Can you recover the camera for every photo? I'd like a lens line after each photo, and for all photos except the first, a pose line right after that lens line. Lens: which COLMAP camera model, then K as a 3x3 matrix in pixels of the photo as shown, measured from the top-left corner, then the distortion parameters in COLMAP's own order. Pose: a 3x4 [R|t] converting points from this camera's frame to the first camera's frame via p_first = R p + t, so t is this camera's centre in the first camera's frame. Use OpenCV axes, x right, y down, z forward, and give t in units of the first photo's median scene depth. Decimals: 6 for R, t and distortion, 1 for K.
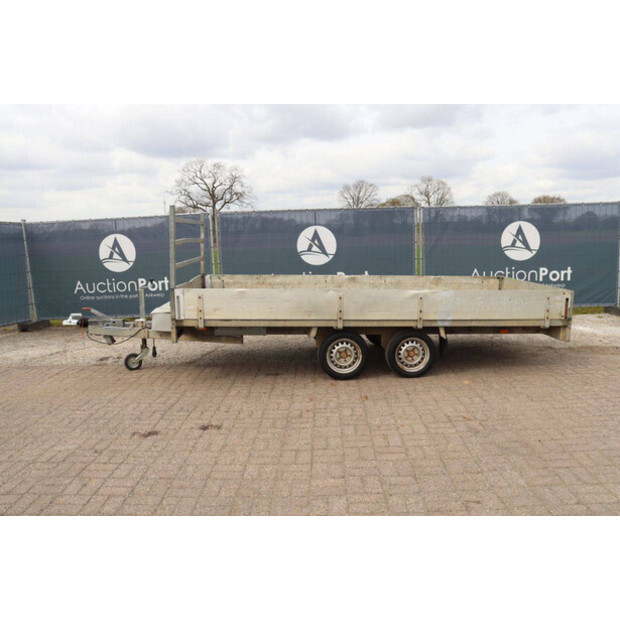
lens RADIAL K [[521.7, 0, 323.0], [0, 521.7, 298.8], [0, 0, 1]] dist [-0.130447, 0.048011]
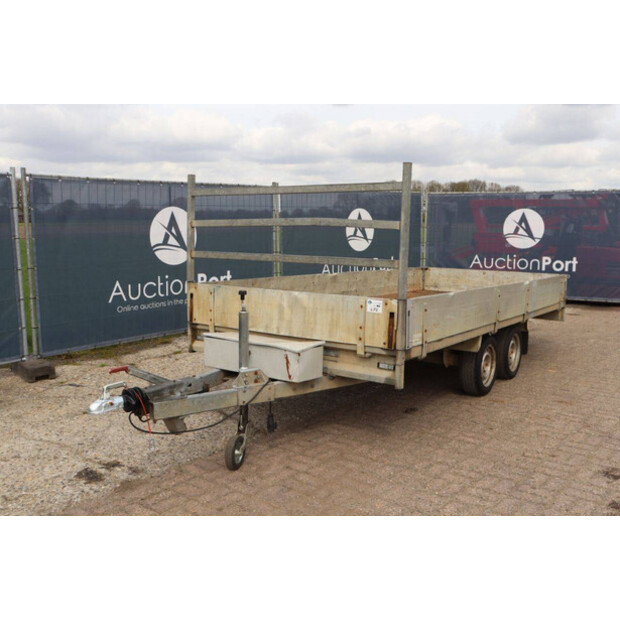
lens RADIAL K [[620.6, 0, 309.4], [0, 620.6, 315.8], [0, 0, 1]] dist [-0.044250, 0.000000]
pose [[0.625401, -0.099908, 0.773881, -0.821918], [0.085973, 0.994554, 0.058919, -0.047798], [-0.775553, 0.029685, 0.630584, 0.552475]]
